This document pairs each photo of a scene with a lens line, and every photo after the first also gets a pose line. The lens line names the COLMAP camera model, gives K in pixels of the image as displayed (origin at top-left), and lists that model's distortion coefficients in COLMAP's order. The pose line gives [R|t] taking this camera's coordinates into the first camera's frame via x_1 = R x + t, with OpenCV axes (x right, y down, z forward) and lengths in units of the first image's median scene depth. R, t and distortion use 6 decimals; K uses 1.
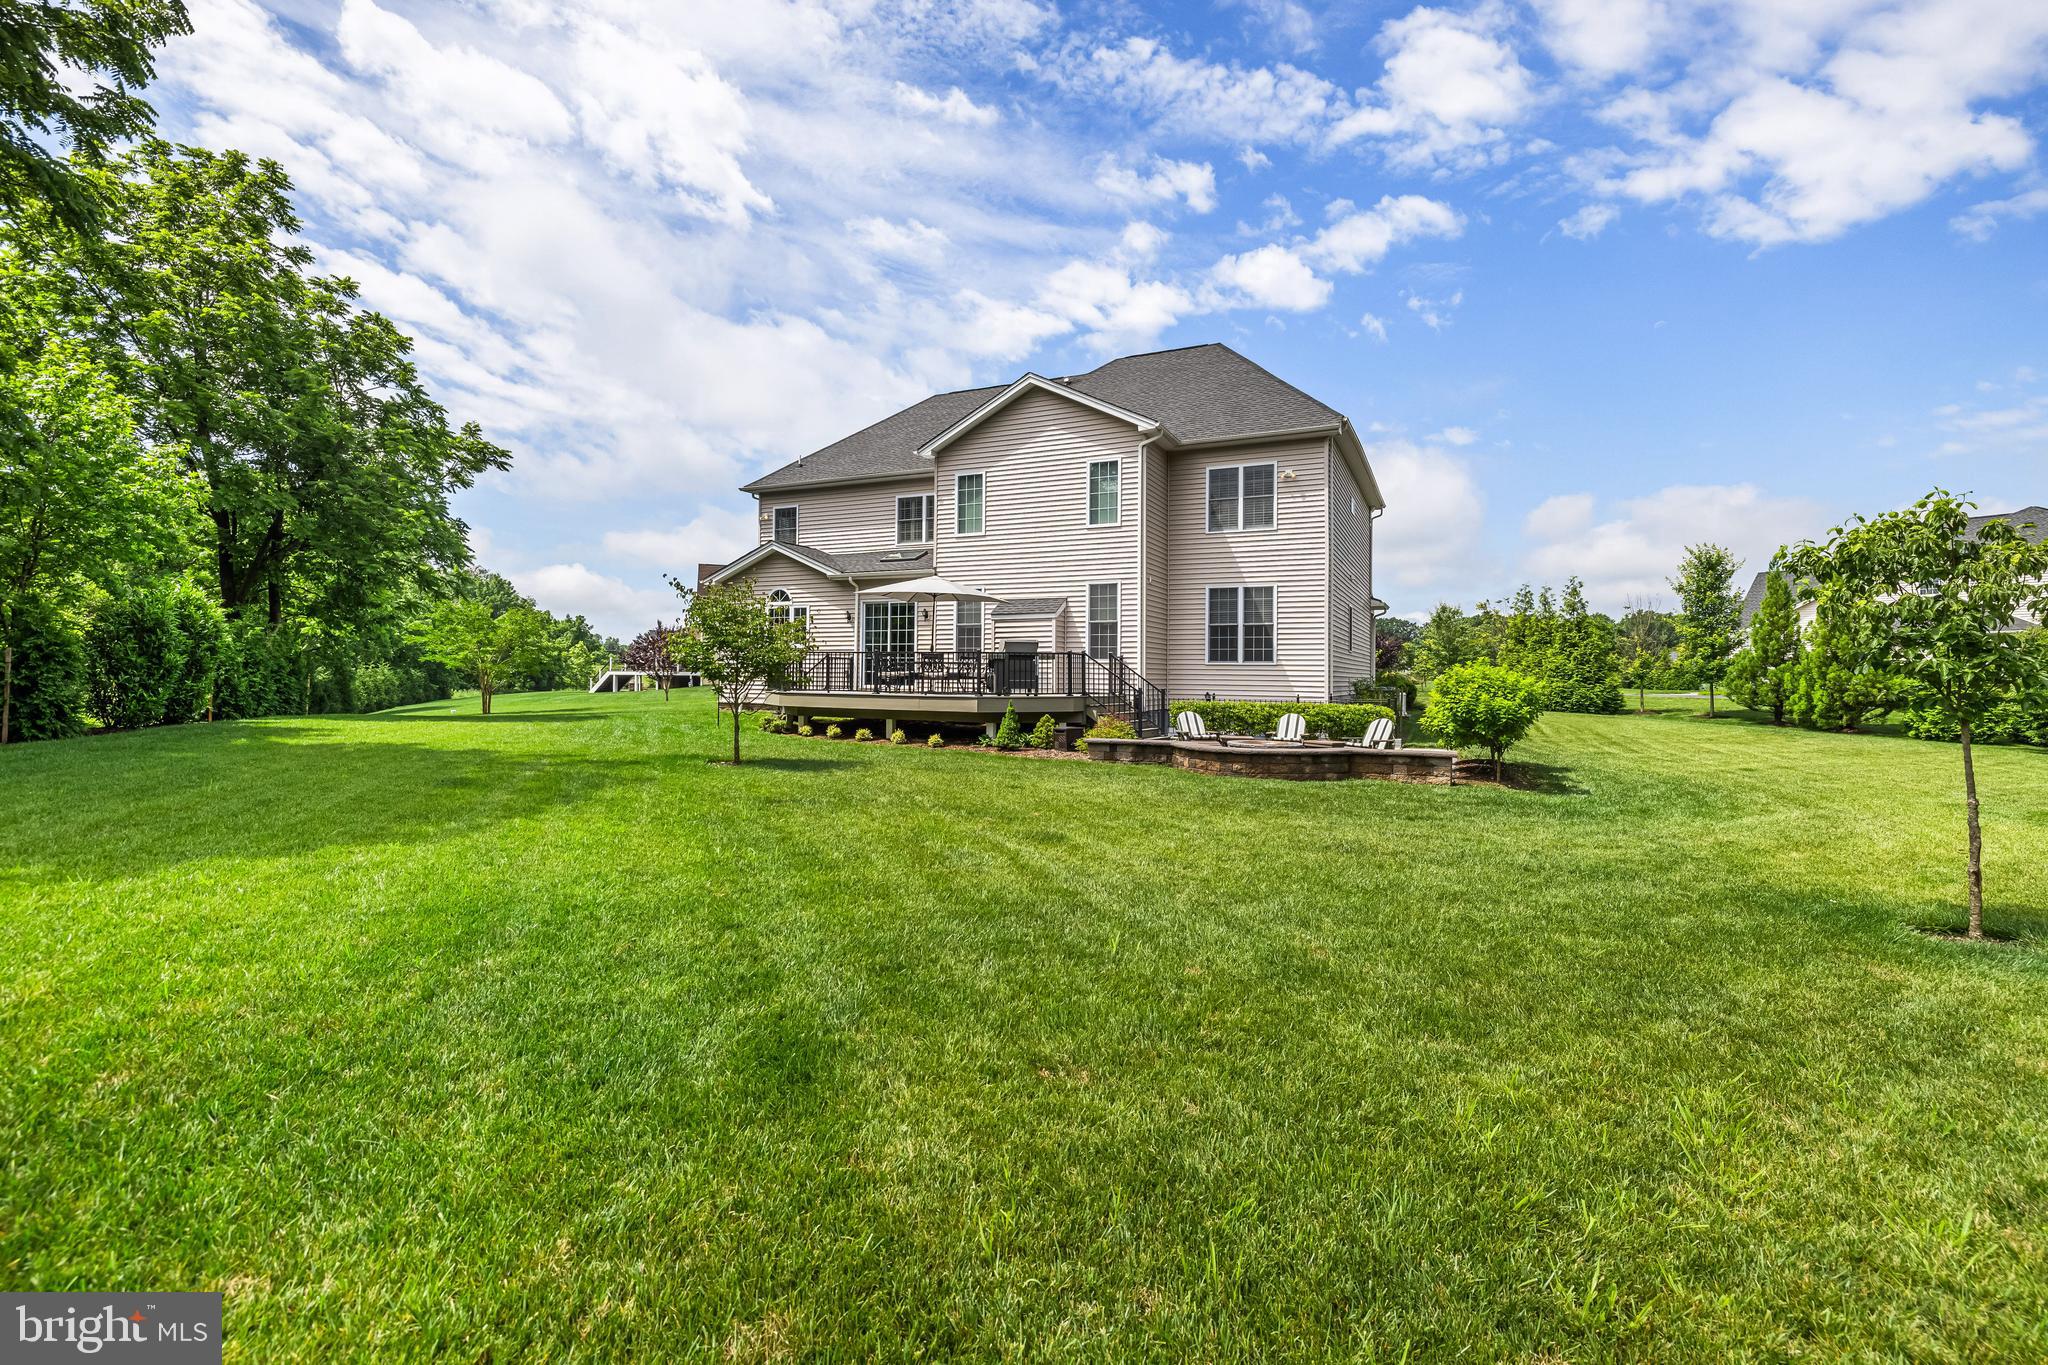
lens RADIAL K [[950.2, 0, 991.0], [0, 950.2, 678.0], [0, 0, 1]] dist [-0.003828, -0.000015]
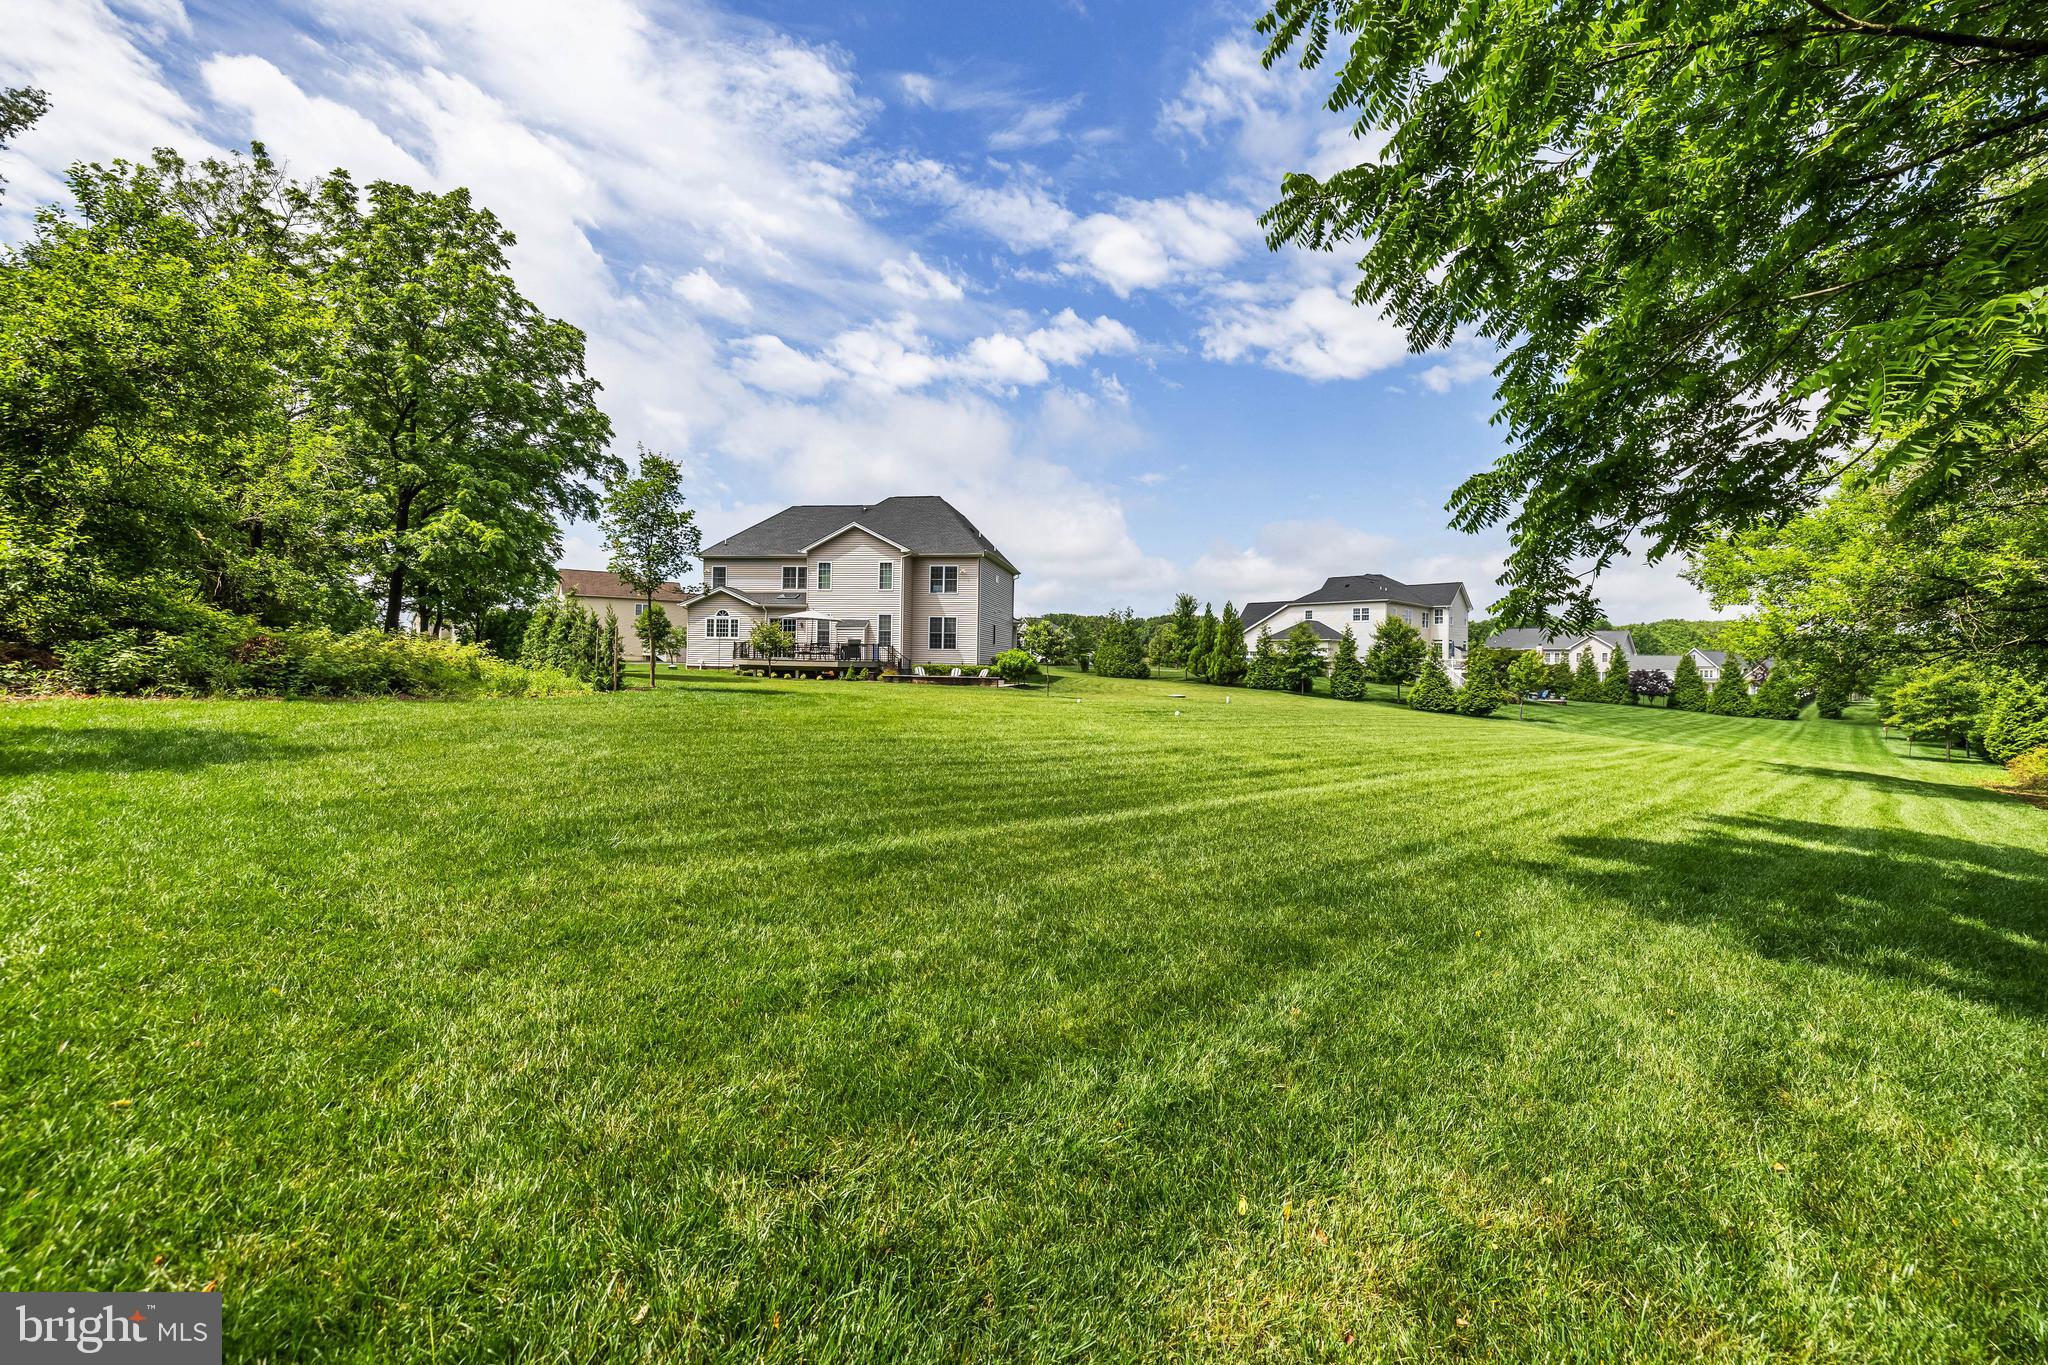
lens RADIAL K [[765.9, 0, 1037.3], [0, 765.9, 670.0], [0, 0, 1]] dist [-0.003813, -0.000023]
pose [[0.945303, 0.004446, 0.326163, -0.139642], [-0.006932, 0.999955, 0.006462, 0.022474], [-0.326119, -0.008370, 0.945292, -0.889520]]
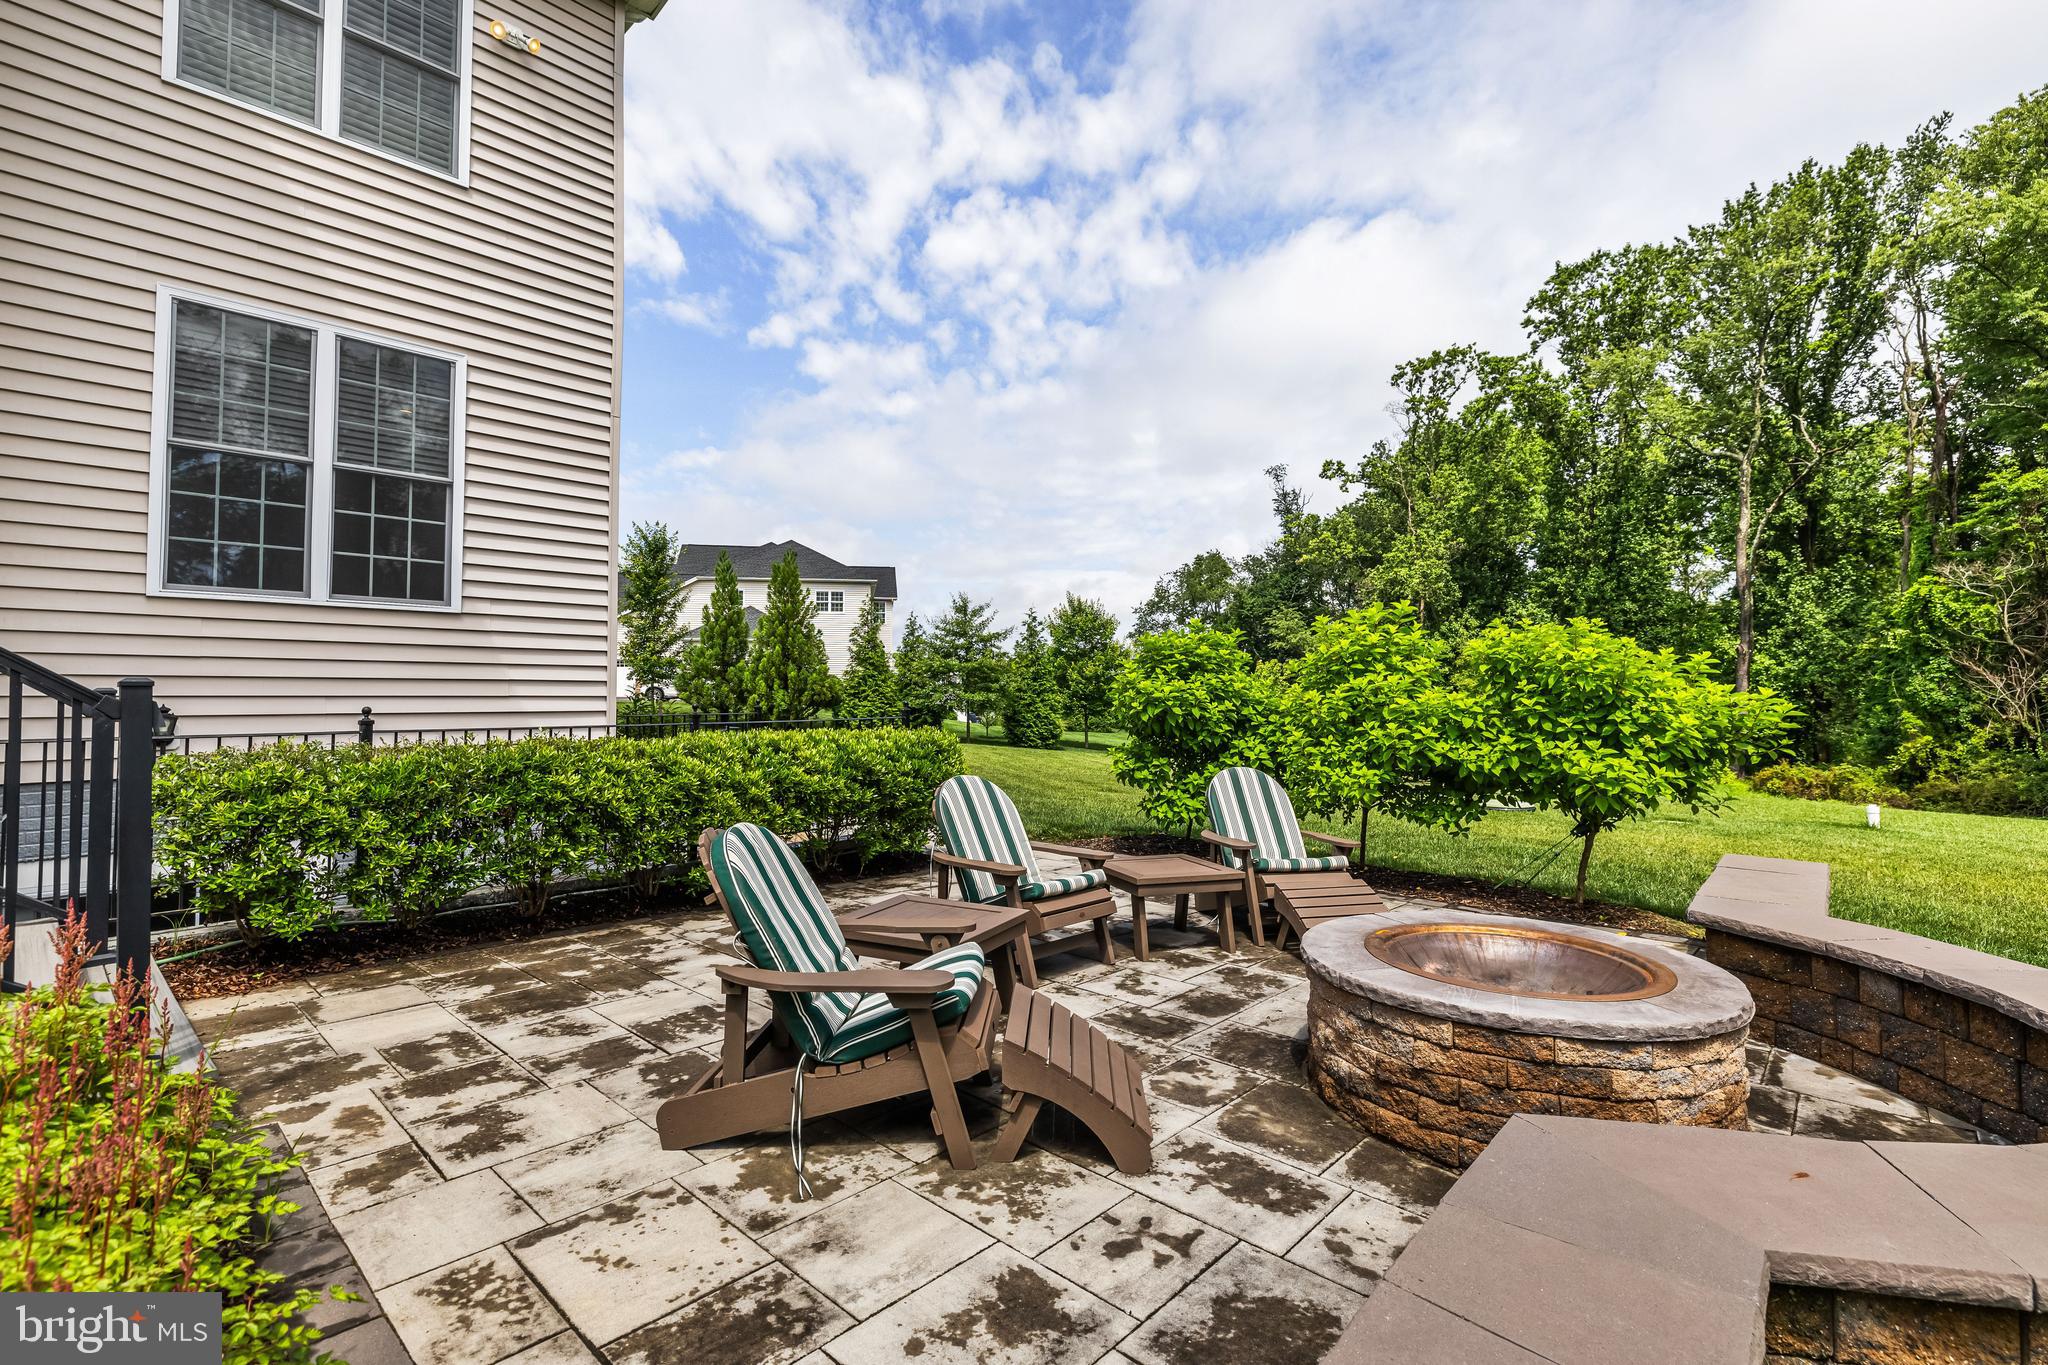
lens RADIAL K [[929.5, 0, 1013.5], [0, 929.5, 663.8], [0, 0, 1]] dist [-0.007110, 0.003163]
pose [[0.285007, 0.018379, 0.958349, 0.057499], [0.004912, 0.999775, -0.020634, 0.009881], [-0.958513, 0.010589, 0.284853, 0.714760]]
